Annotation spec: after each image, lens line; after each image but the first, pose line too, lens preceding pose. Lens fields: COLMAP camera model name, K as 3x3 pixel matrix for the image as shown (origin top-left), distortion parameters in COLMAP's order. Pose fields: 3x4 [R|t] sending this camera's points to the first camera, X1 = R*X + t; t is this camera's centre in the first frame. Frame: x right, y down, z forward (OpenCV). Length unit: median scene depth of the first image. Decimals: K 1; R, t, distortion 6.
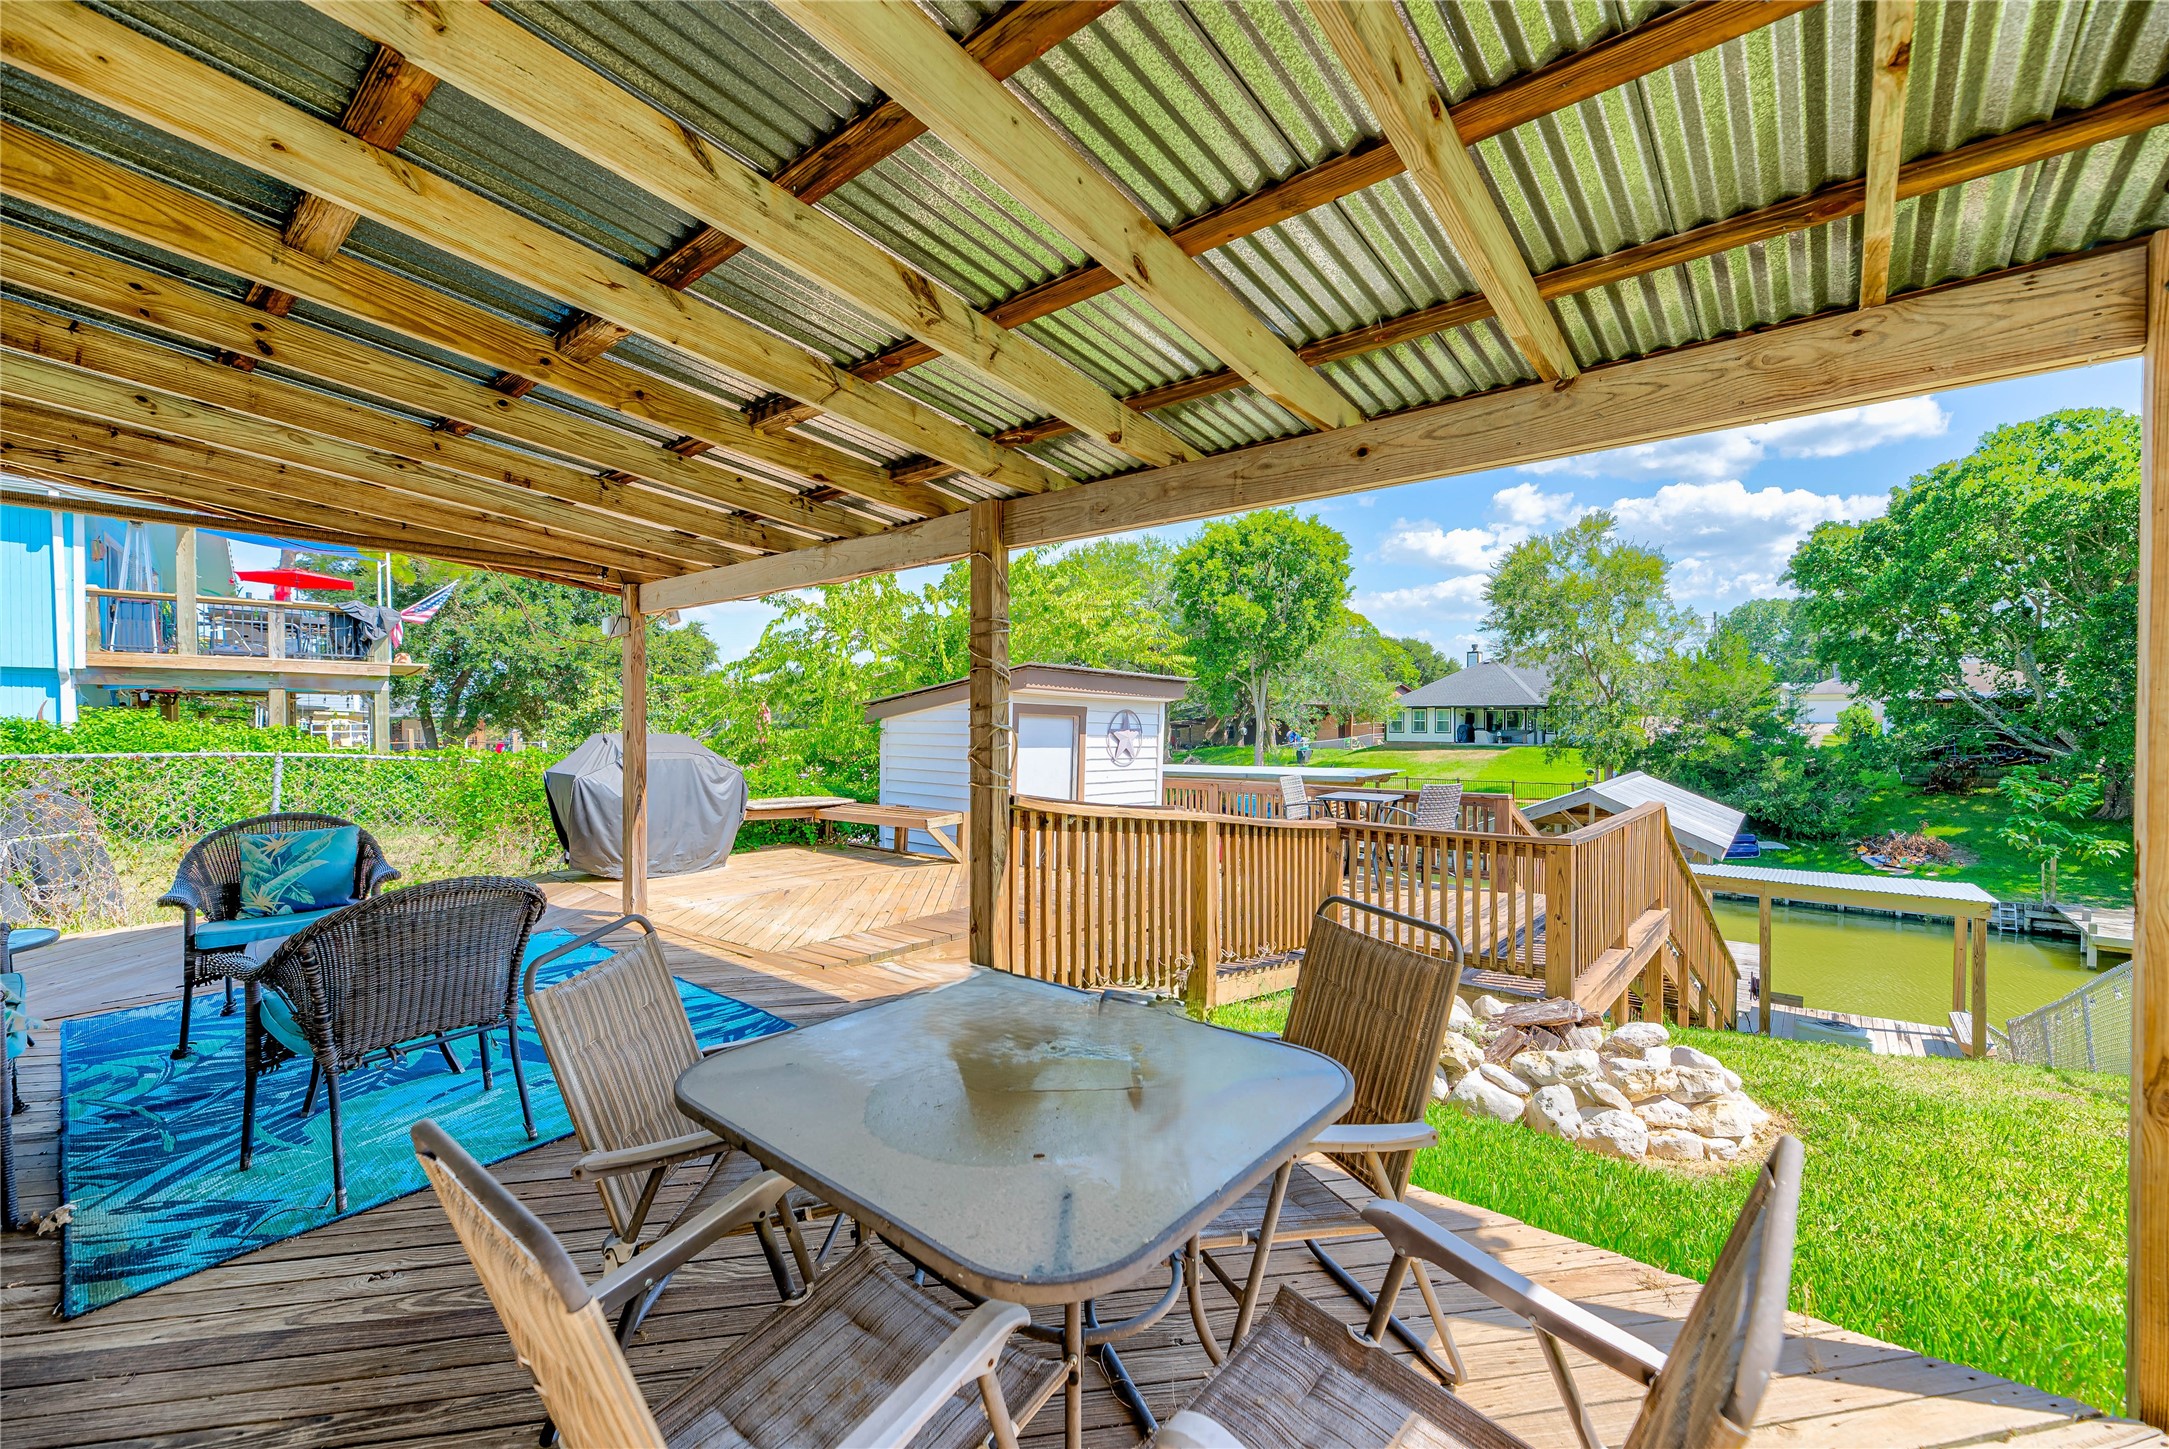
lens RADIAL K [[879.9, 0, 1097.2], [0, 879.9, 733.2], [0, 0, 1]] dist [0.011419, -0.002719]
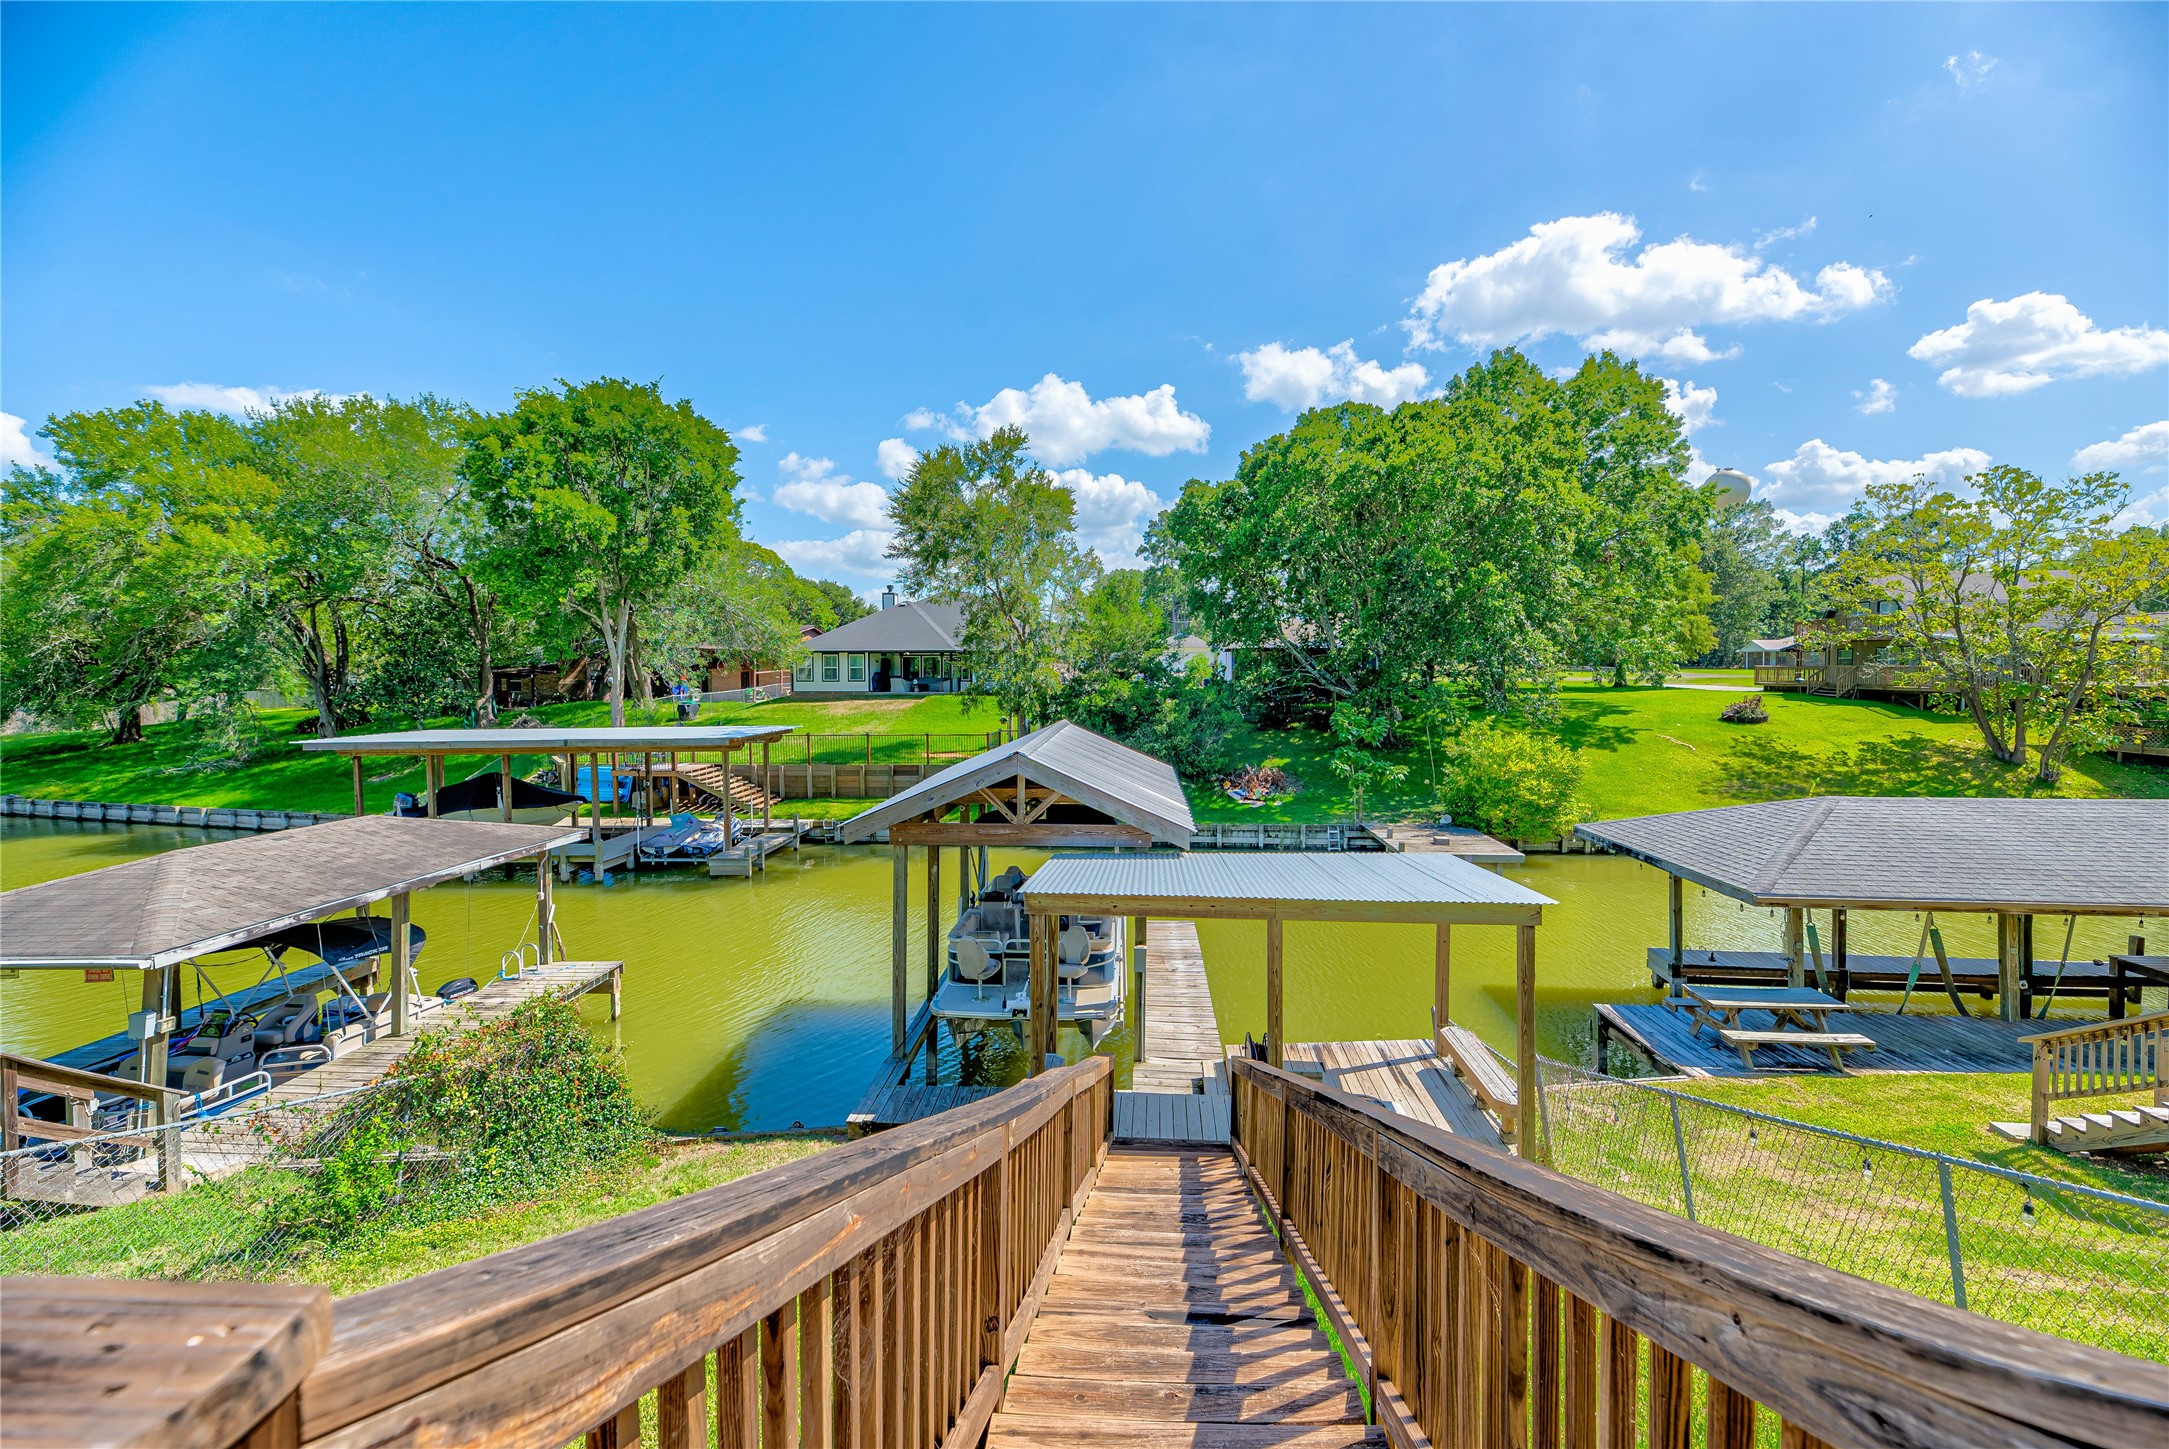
lens RADIAL K [[879.9, 0, 1103.2], [0, 879.9, 694.0], [0, 0, 1]] dist [0.011419, -0.002719]
pose [[0.808810, -0.016687, 0.587833, 0.114952], [0.011664, 0.999856, 0.012334, 0.006726], [-0.587954, -0.003120, 0.808888, 0.221025]]
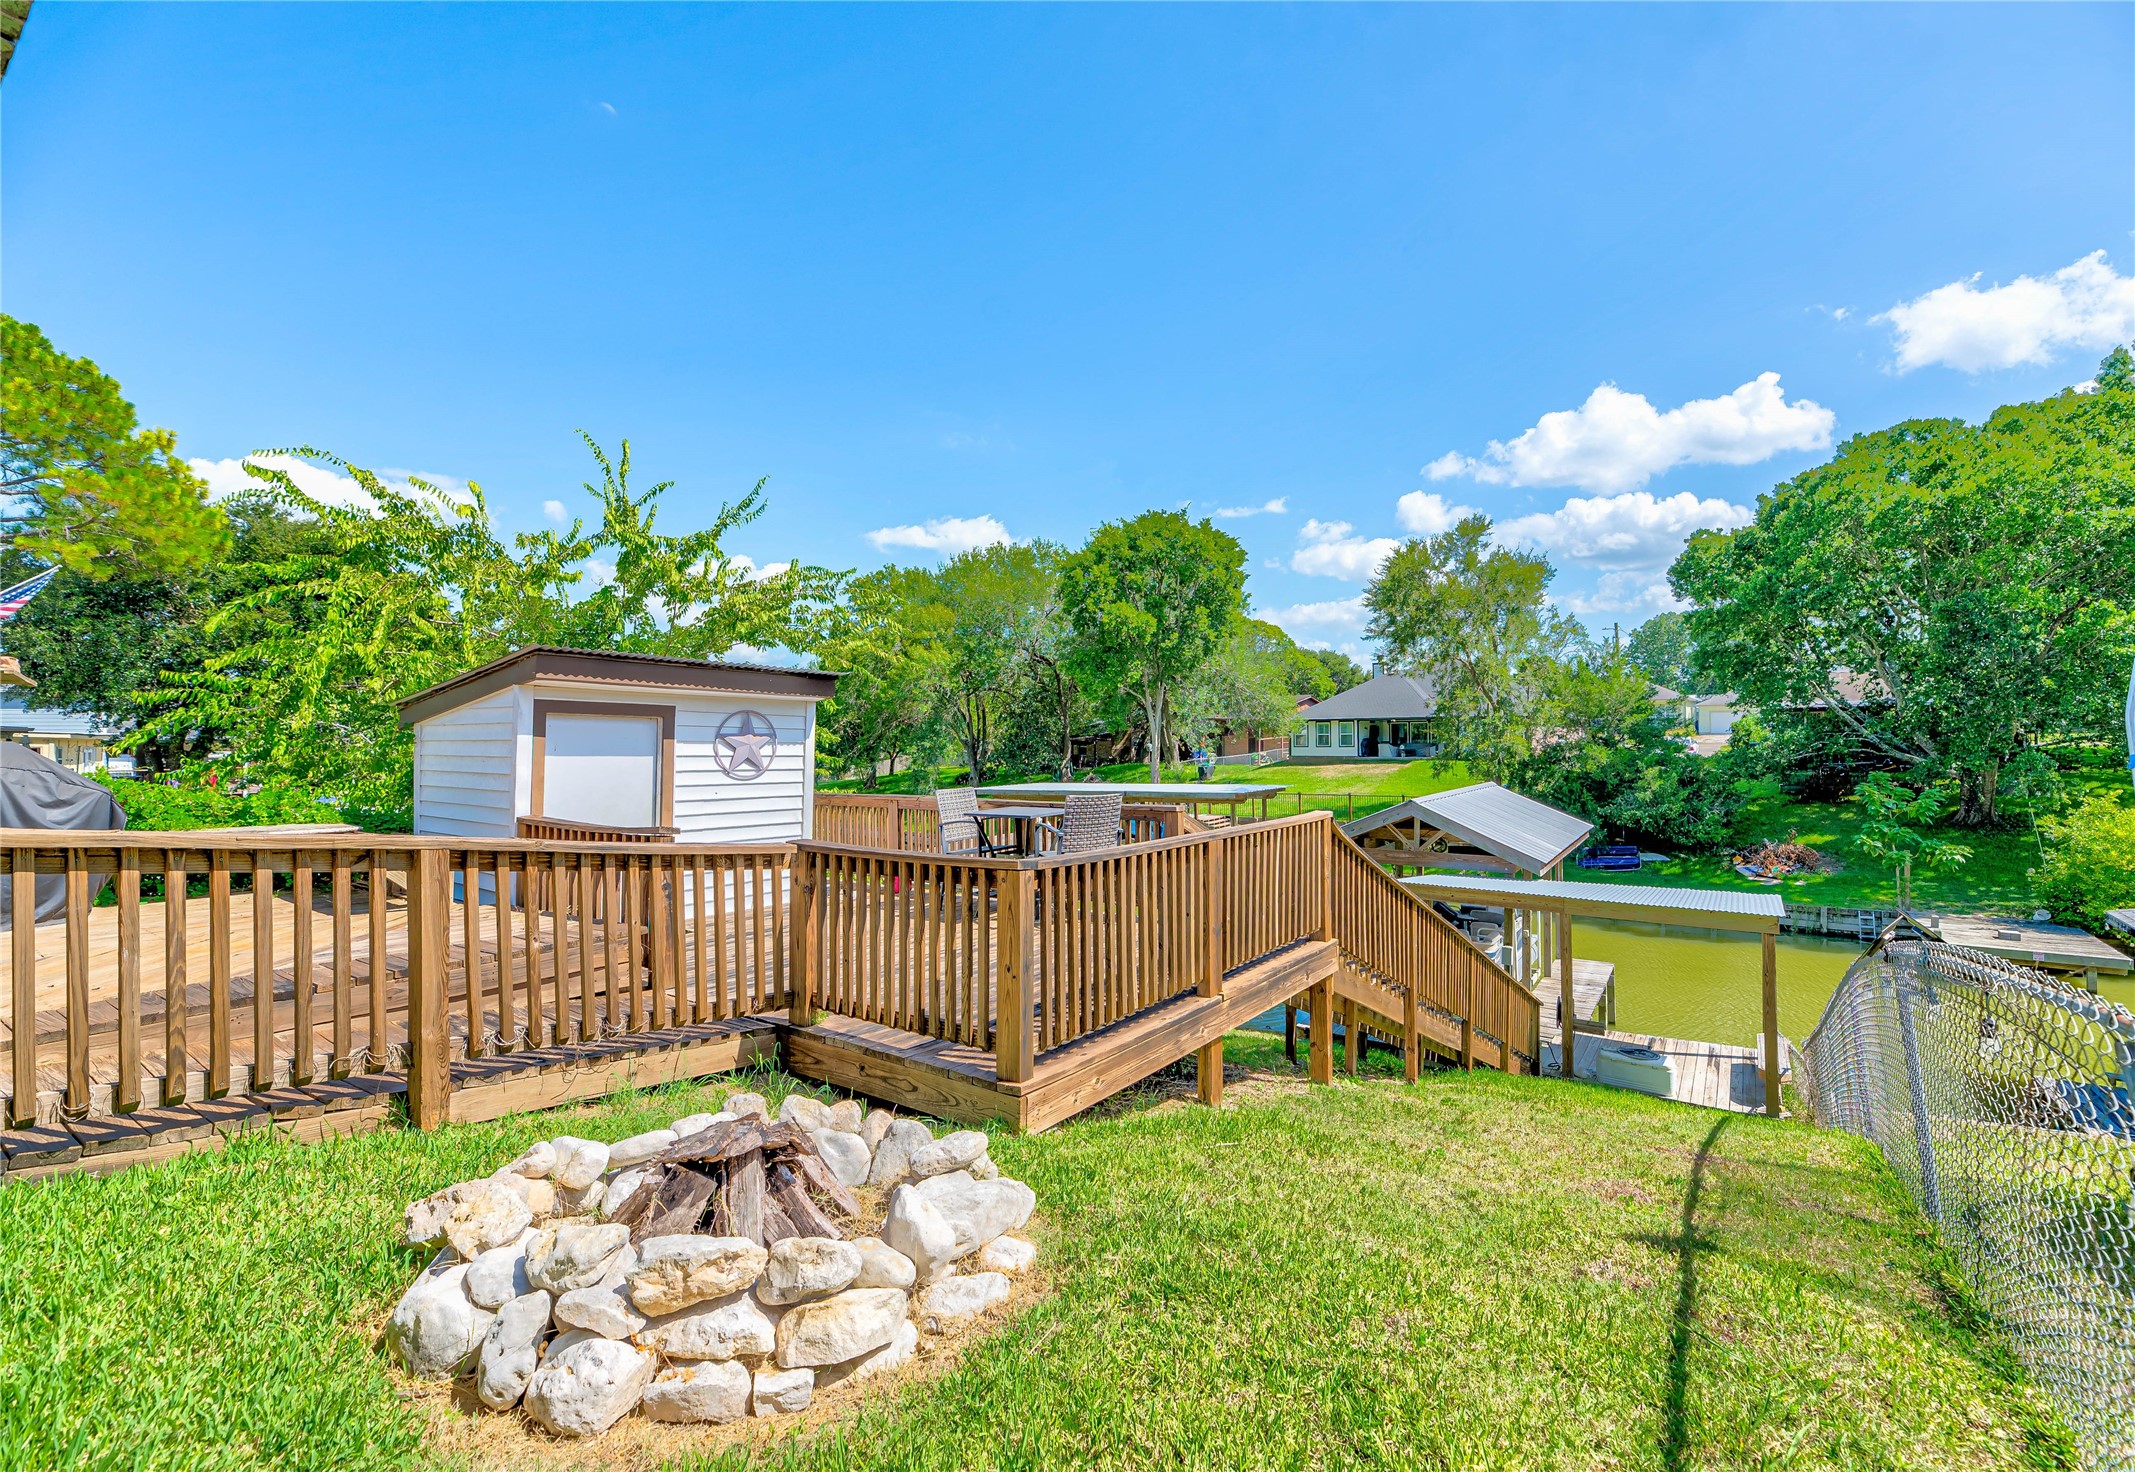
lens RADIAL K [[921.3, 0, 1119.1], [0, 921.3, 736.6], [0, 0, 1]] dist [0.015640, -0.000900]
pose [[0.995510, -0.009298, 0.094200, 0.079069], [0.010949, 0.999795, -0.017029, 0.004359], [-0.094023, 0.017984, 0.995408, 0.032523]]
